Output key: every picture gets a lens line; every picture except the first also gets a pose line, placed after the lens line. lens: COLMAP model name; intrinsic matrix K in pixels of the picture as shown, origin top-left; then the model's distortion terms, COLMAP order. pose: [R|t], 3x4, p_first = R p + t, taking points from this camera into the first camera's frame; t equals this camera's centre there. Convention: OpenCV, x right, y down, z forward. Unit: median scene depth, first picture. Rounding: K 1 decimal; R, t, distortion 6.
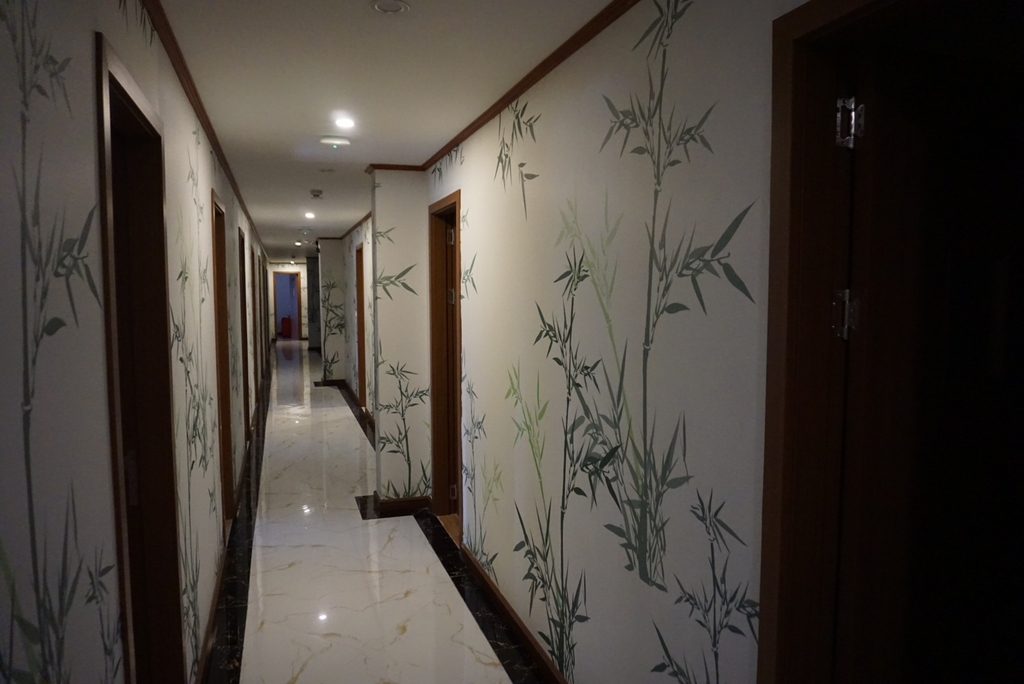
lens RADIAL K [[689.0, 0, 508.3], [0, 689.0, 349.3], [0, 0, 1]] dist [-0.046156, 0.040539]
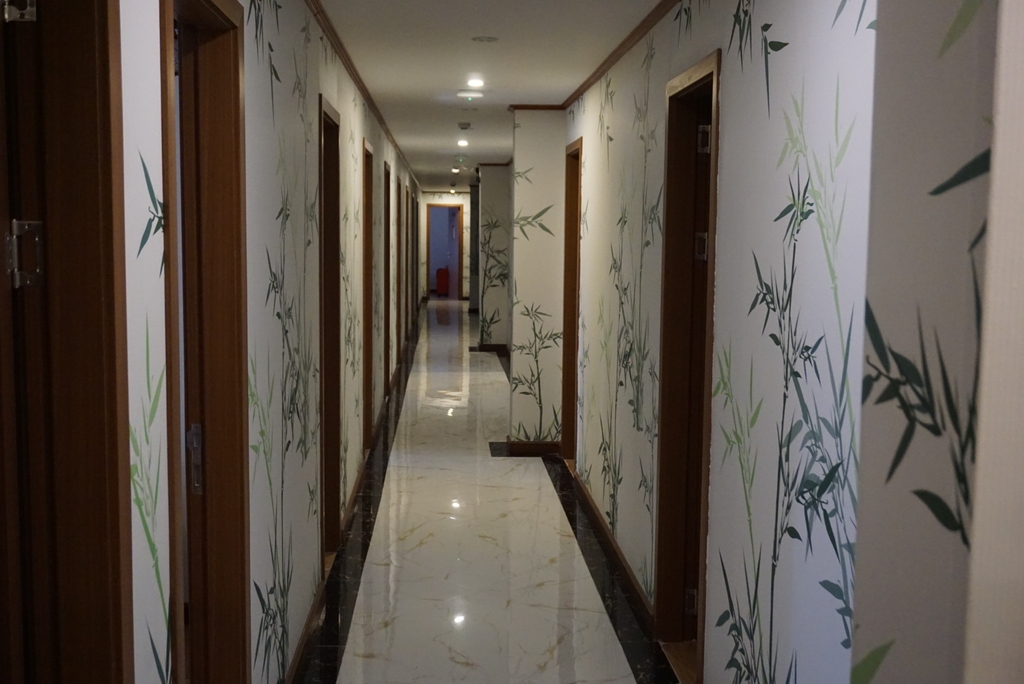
lens RADIAL K [[1131.9, 0, 512.0], [0, 1131.9, 342.0], [0, 0, 1]] dist [0.017096, 0.004718]
pose [[0.966744, 0.036166, -0.253176, 0.228546], [-0.033492, 0.999328, 0.014867, 0.051645], [0.253543, -0.005893, 0.967306, -0.594350]]
